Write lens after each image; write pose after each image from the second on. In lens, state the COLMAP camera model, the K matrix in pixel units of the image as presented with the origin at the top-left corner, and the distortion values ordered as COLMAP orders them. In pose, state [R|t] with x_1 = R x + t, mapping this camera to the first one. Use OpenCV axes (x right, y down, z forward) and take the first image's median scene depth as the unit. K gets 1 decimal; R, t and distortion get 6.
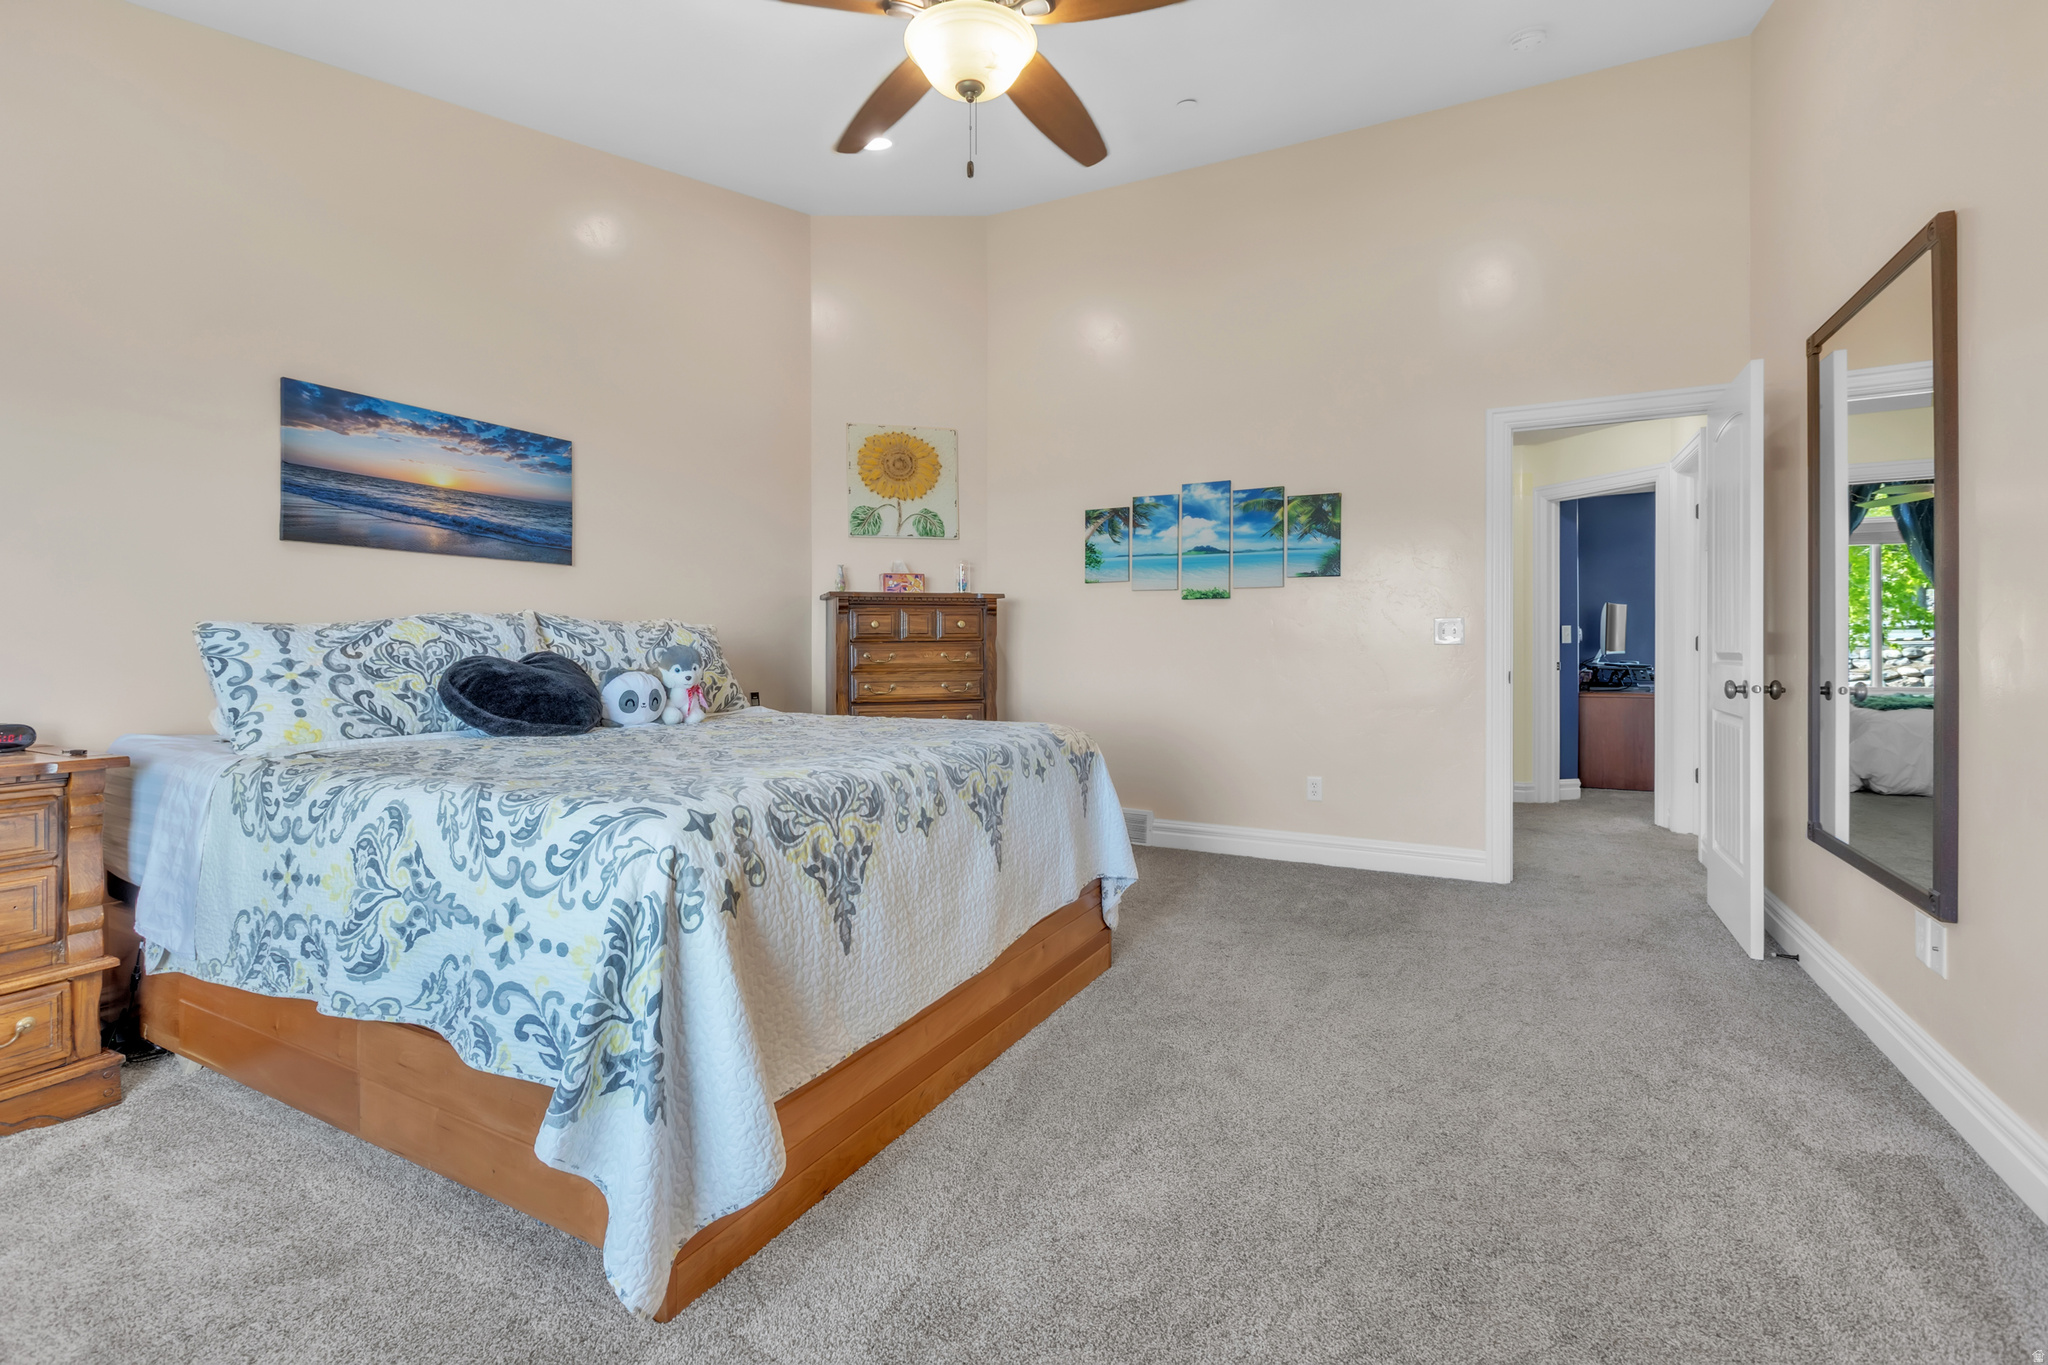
lens RADIAL K [[916.5, 0, 1005.2], [0, 916.5, 642.2], [0, 0, 1]] dist [0.004687, 0.000543]
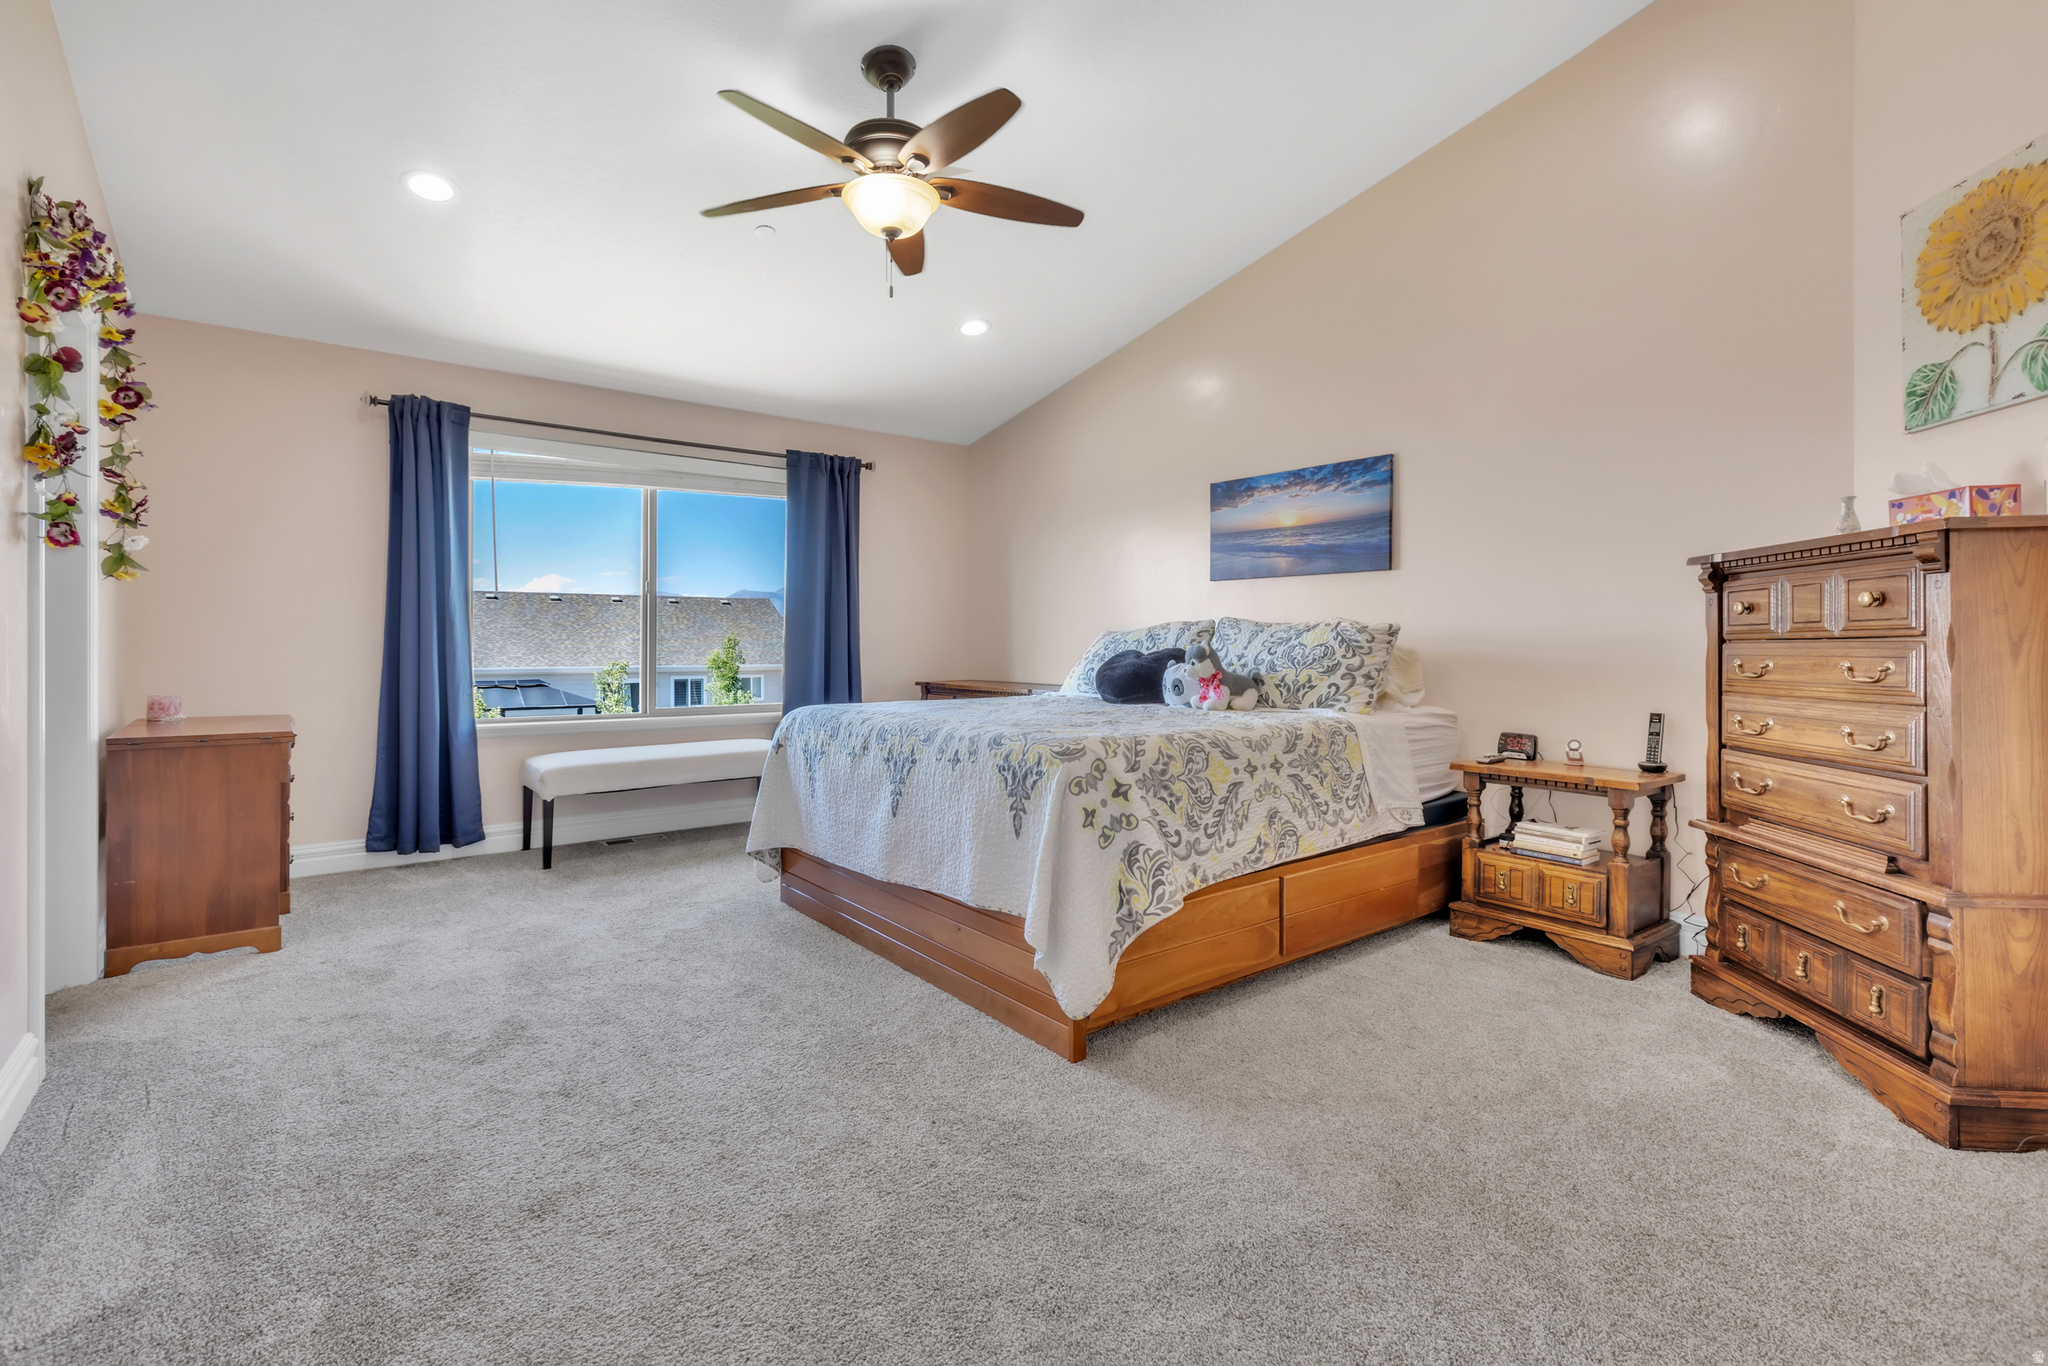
lens RADIAL K [[916.5, 0, 996.1], [0, 916.5, 642.7], [0, 0, 1]] dist [0.004687, 0.000543]
pose [[-0.404975, -0.002097, -0.914325, 0.707760], [-0.000271, 0.999998, -0.002173, 0.003262], [0.914328, -0.000632, -0.404975, 1.044173]]
